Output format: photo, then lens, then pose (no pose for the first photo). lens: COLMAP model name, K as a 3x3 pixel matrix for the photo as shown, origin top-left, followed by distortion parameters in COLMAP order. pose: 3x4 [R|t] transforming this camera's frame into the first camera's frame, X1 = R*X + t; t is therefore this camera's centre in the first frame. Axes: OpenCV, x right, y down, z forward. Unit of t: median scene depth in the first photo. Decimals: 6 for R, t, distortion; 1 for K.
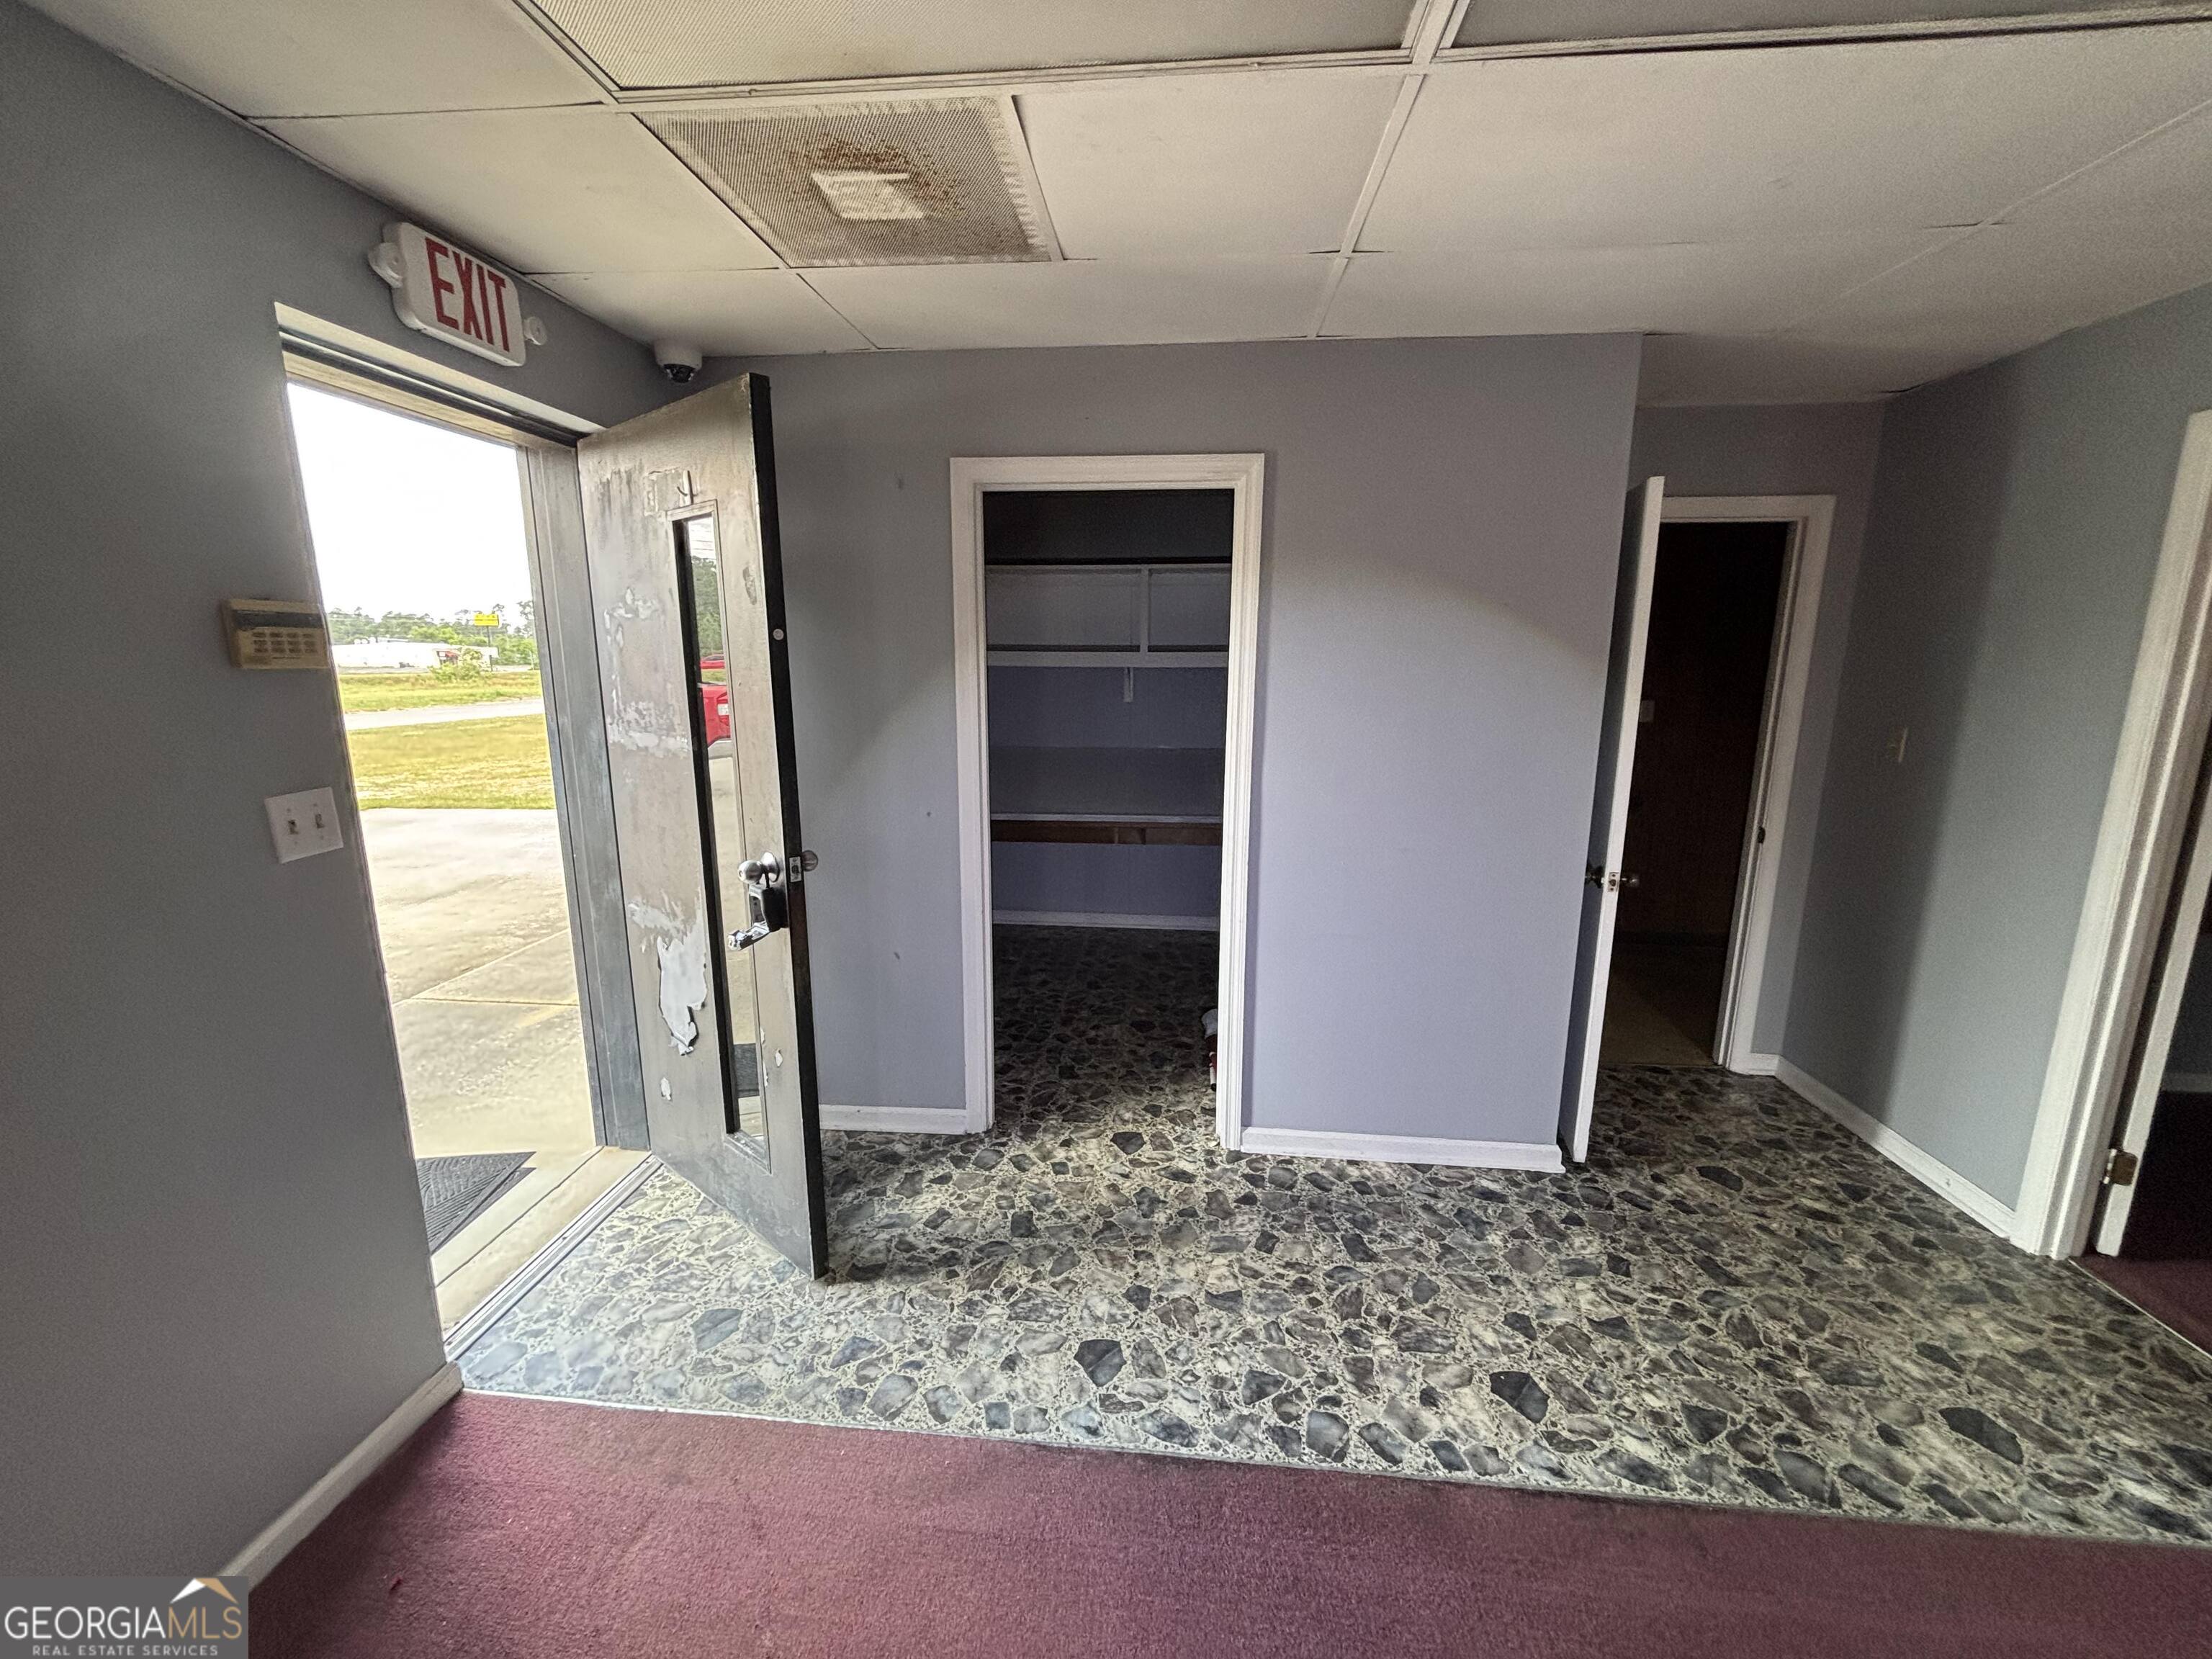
lens RADIAL K [[897.9, 0, 1102.2], [0, 897.9, 826.3], [0, 0, 1]] dist [0.008776, 0.000902]
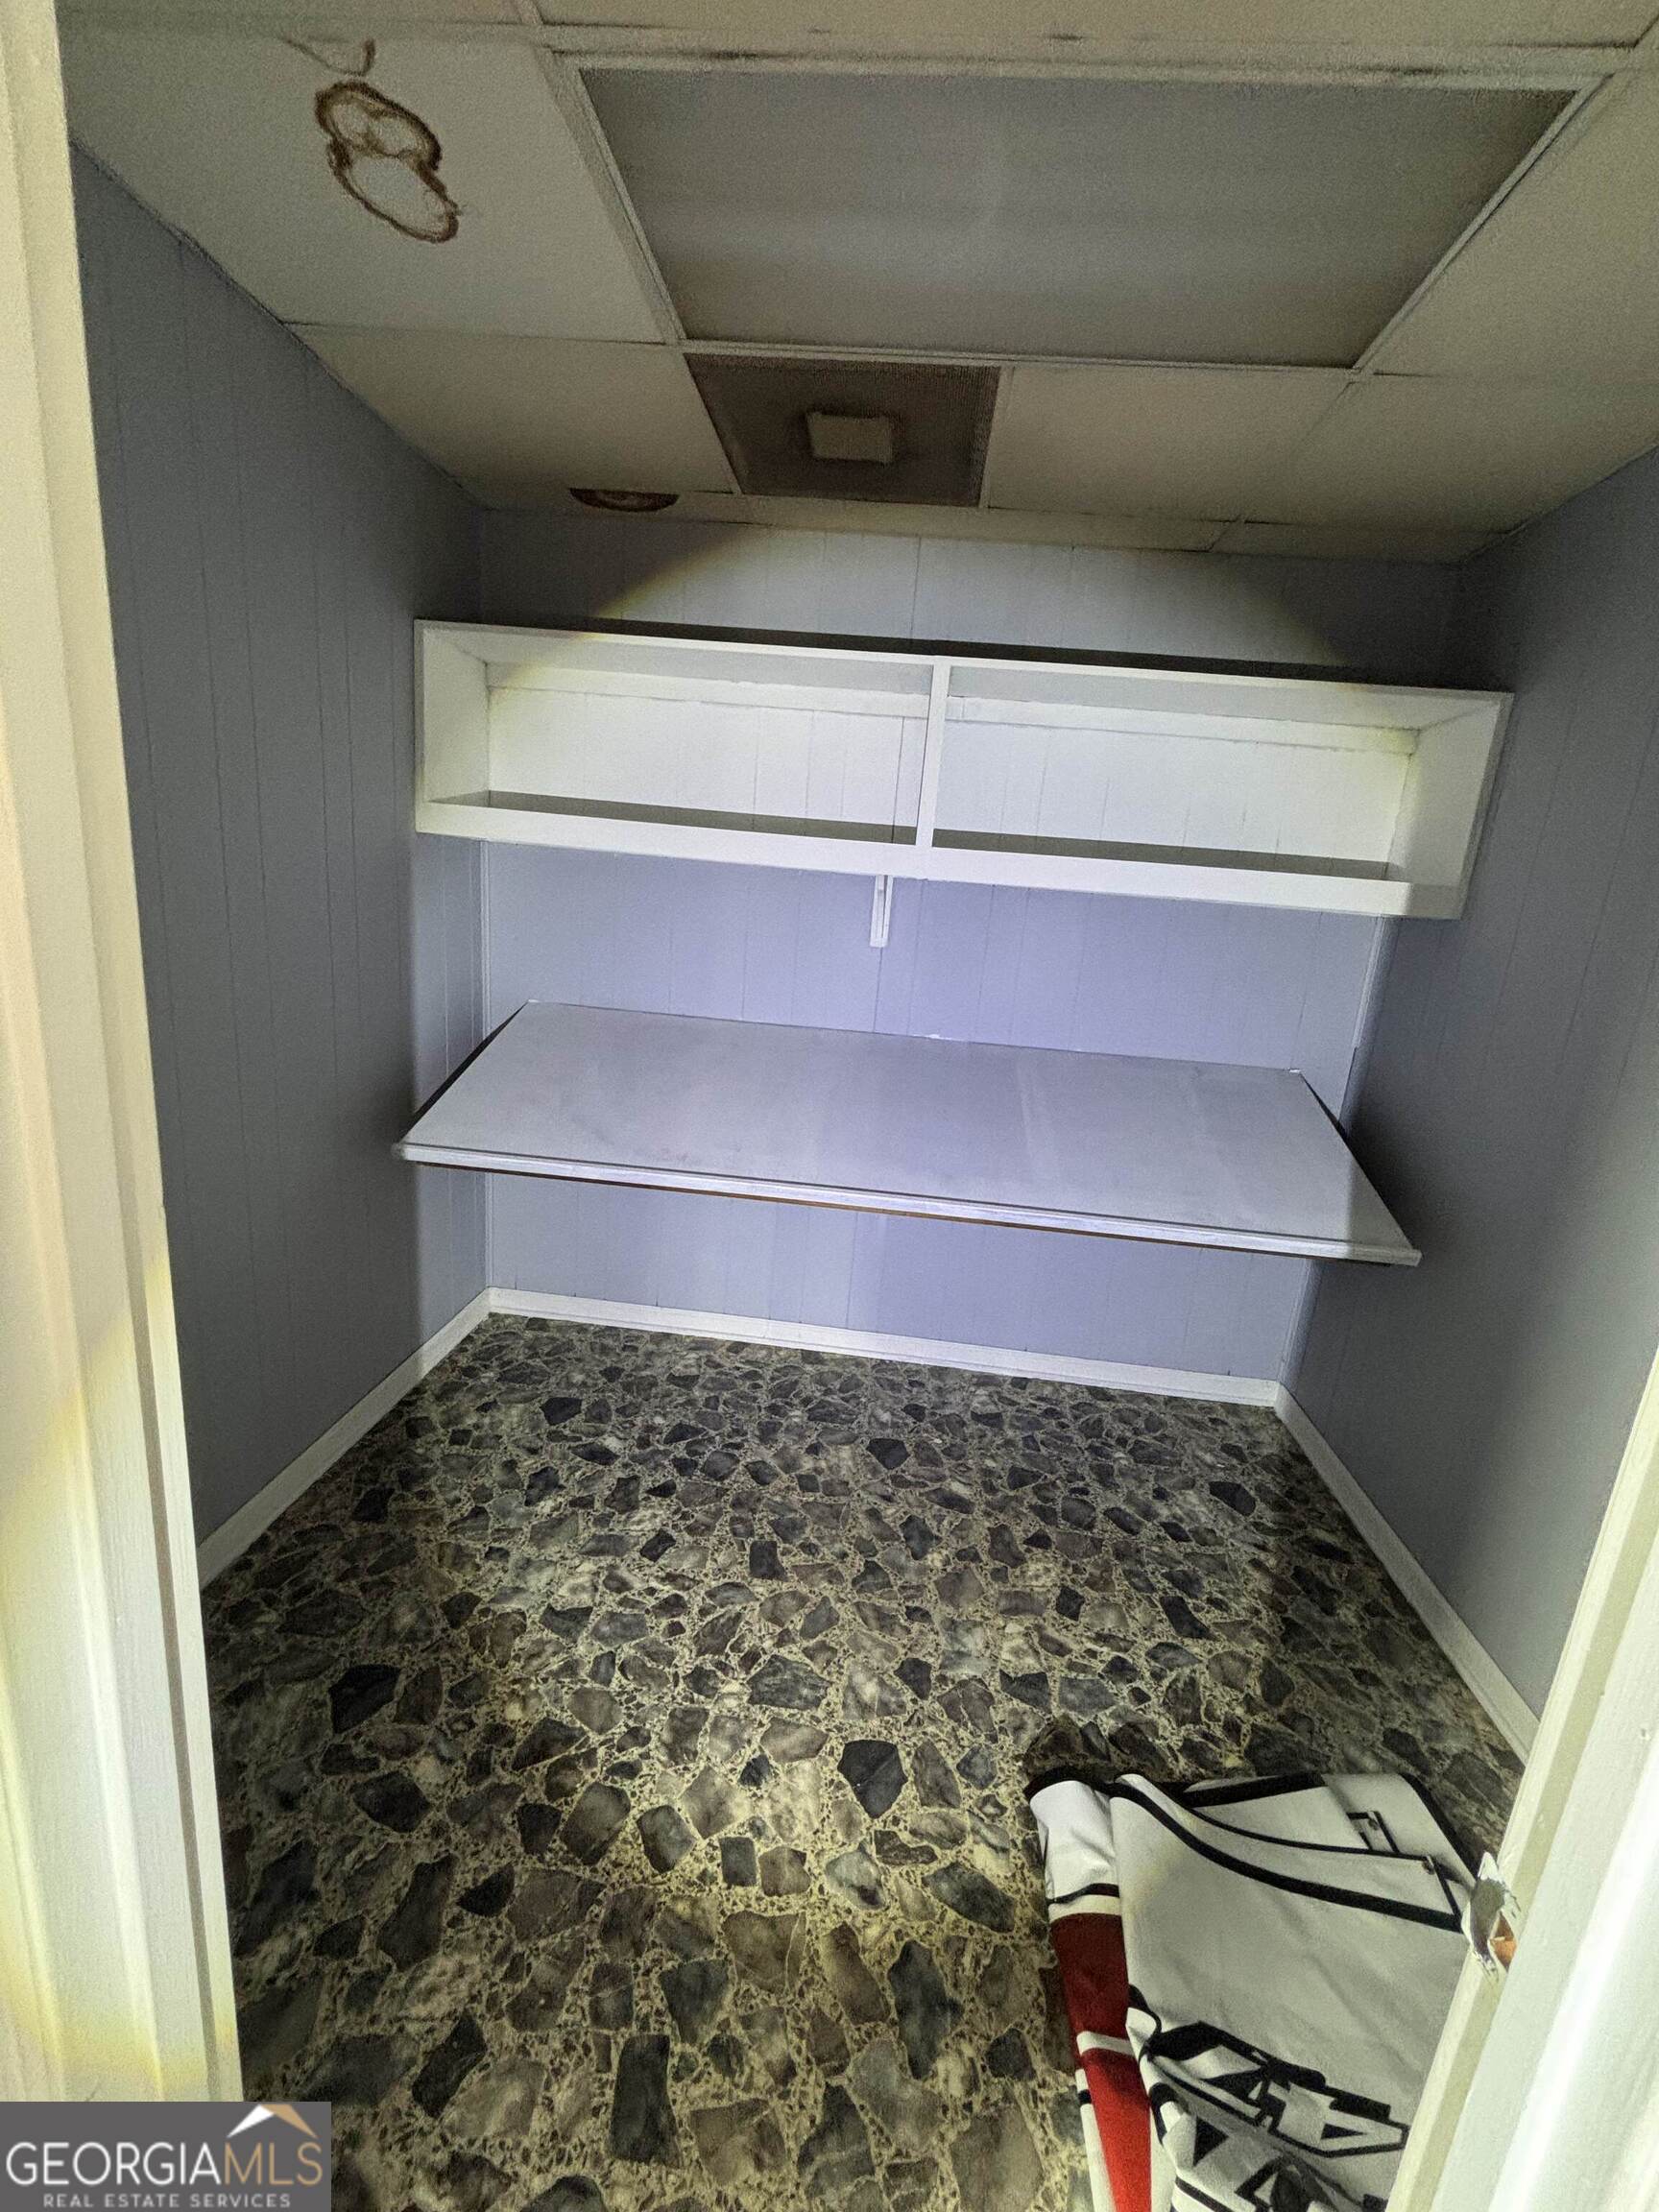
lens RADIAL K [[897.9, 0, 835.0], [0, 897.9, 1108.7], [0, 0, 1]] dist [0.008776, 0.000902]
pose [[0.997063, 0.072284, 0.025310, -0.081286], [-0.073189, 0.996637, 0.036850, 0.010345], [-0.022561, -0.038594, 0.999000, 0.234190]]
